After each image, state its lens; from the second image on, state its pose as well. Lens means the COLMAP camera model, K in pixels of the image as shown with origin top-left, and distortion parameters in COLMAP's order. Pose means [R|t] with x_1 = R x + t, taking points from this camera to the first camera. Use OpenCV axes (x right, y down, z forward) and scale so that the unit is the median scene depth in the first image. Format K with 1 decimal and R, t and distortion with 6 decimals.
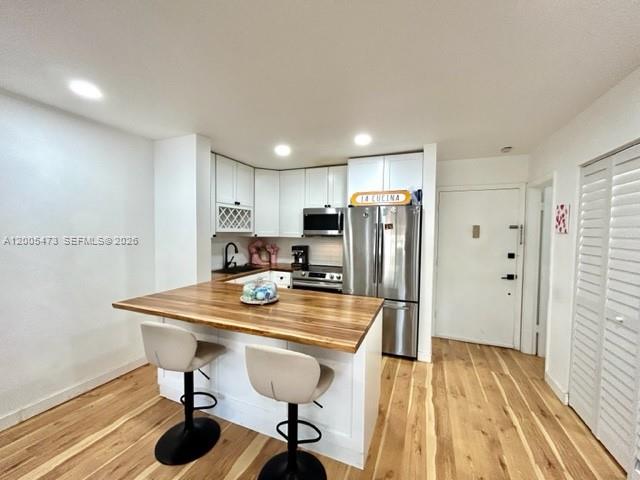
lens RADIAL K [[259.7, 0, 320.0], [0, 259.7, 240.4], [0, 0, 1]] dist [-0.001772, 0.000870]
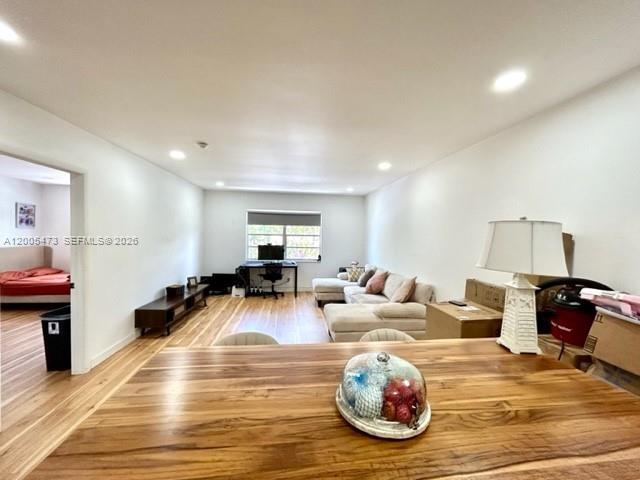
lens RADIAL K [[259.7, 0, 319.8], [0, 259.7, 239.6], [0, 0, 1]] dist [-0.001772, 0.000870]
pose [[-0.870880, -0.019781, -0.491097, 0.042827], [-0.050090, 0.997559, 0.048647, -0.034665], [0.488937, 0.066965, -0.869745, 0.850375]]
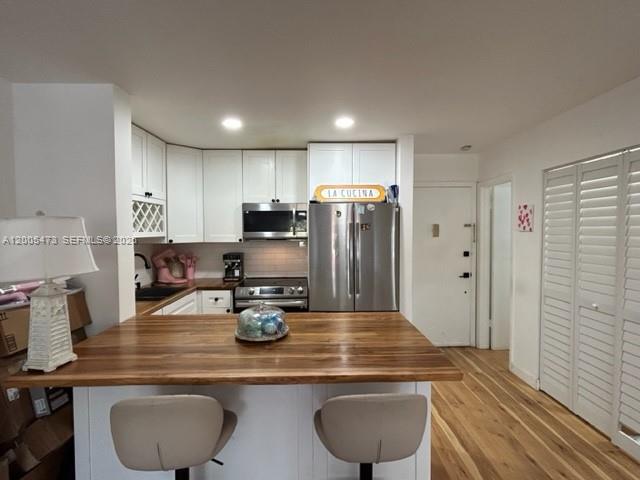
lens RADIAL K [[320.9, 0, 320.9], [0, 320.9, 239.8], [0, 0, 1]] dist [0.003203, -0.002329]
pose [[0.919857, -0.030255, 0.391086, -0.275628], [0.031048, 0.999509, 0.004296, -0.018812], [-0.391024, 0.008191, 0.920344, 0.080724]]
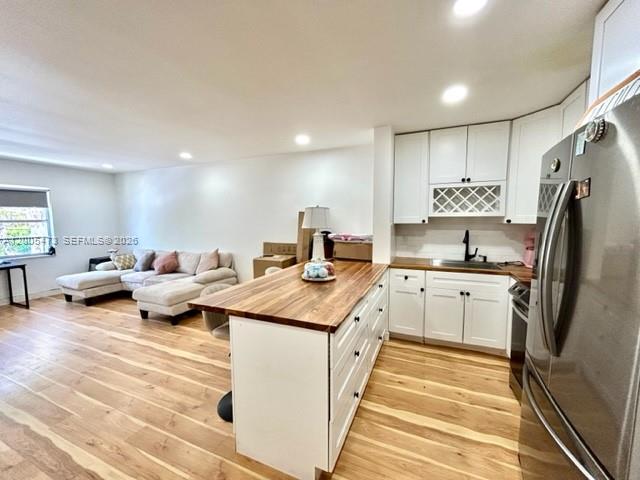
lens RADIAL K [[259.7, 0, 320.2], [0, 259.7, 241.8], [0, 0, 1]] dist [-0.001772, 0.000870]
pose [[-0.005535, 0.076375, -0.997064, 0.558316], [-0.028961, 0.996649, 0.076504, -0.004775], [0.999565, 0.029300, -0.003304, 0.659636]]
